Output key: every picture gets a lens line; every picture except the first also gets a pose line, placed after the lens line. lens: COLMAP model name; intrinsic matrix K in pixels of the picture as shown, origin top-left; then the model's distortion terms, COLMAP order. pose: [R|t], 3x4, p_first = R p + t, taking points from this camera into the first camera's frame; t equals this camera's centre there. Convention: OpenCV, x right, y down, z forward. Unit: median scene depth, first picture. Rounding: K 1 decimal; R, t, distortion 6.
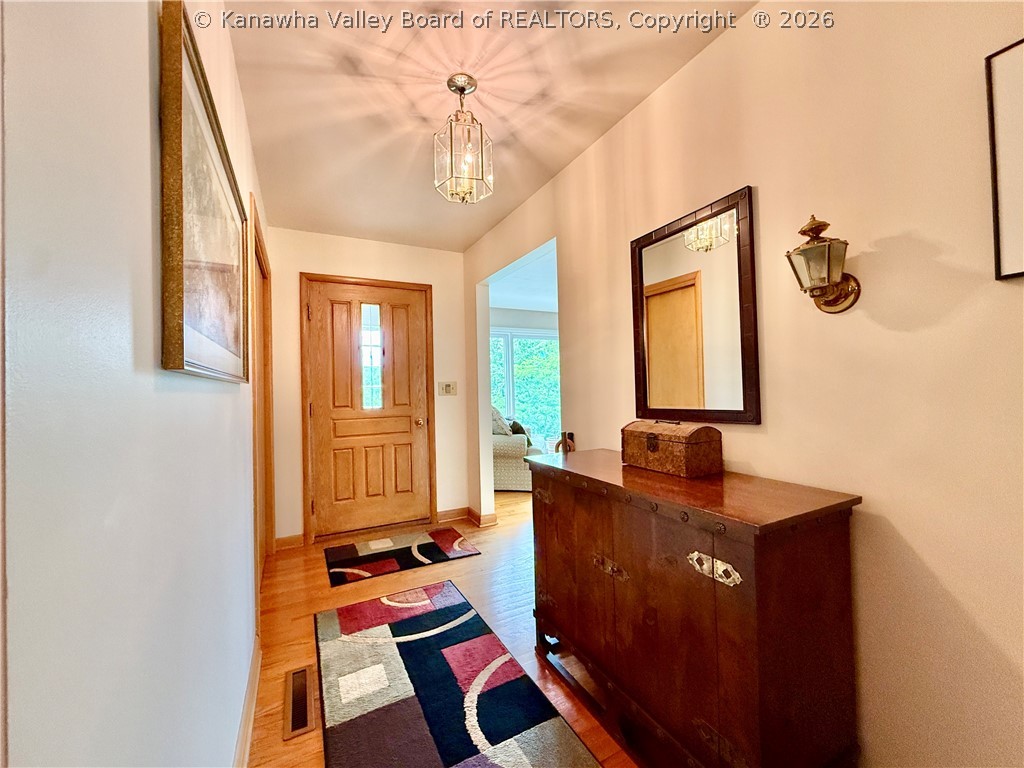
lens RADIAL K [[409.8, 0, 512.7], [0, 409.8, 383.3], [0, 0, 1]] dist [0.000855, 0.000256]
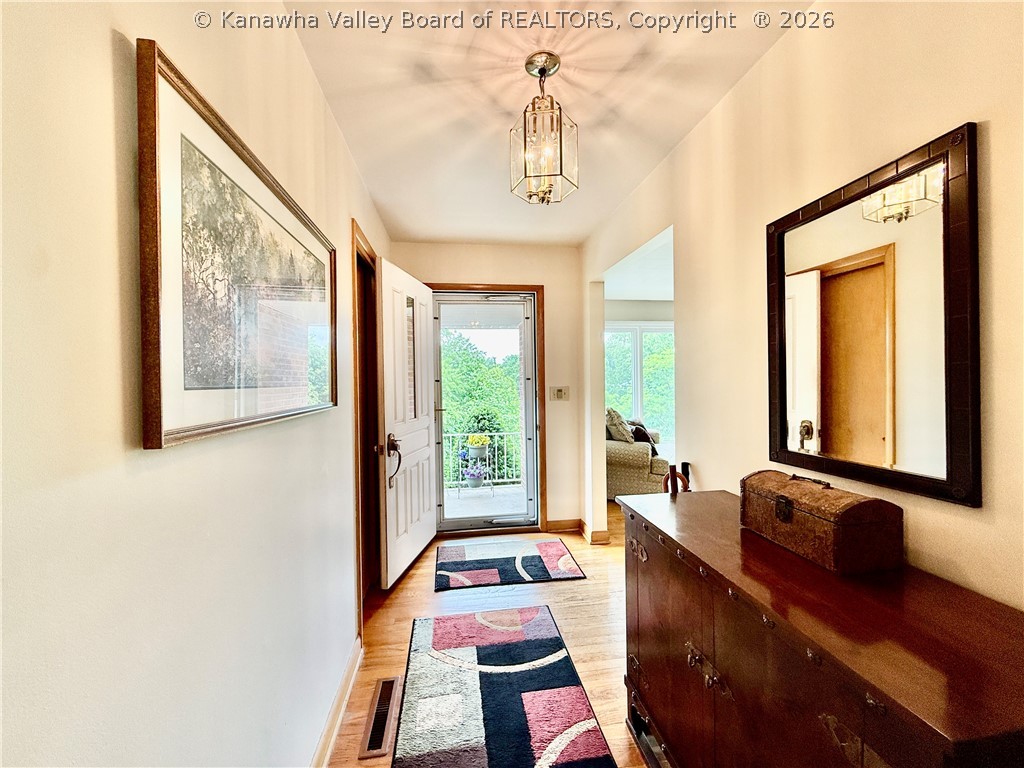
lens RADIAL K [[409.8, 0, 512.8], [0, 409.8, 382.8], [0, 0, 1]] dist [0.000855, 0.000256]
pose [[0.944964, 0.013933, -0.326877, 0.103195], [-0.004800, 0.999576, 0.028730, -0.081180], [0.327138, -0.025580, 0.944630, 0.140384]]
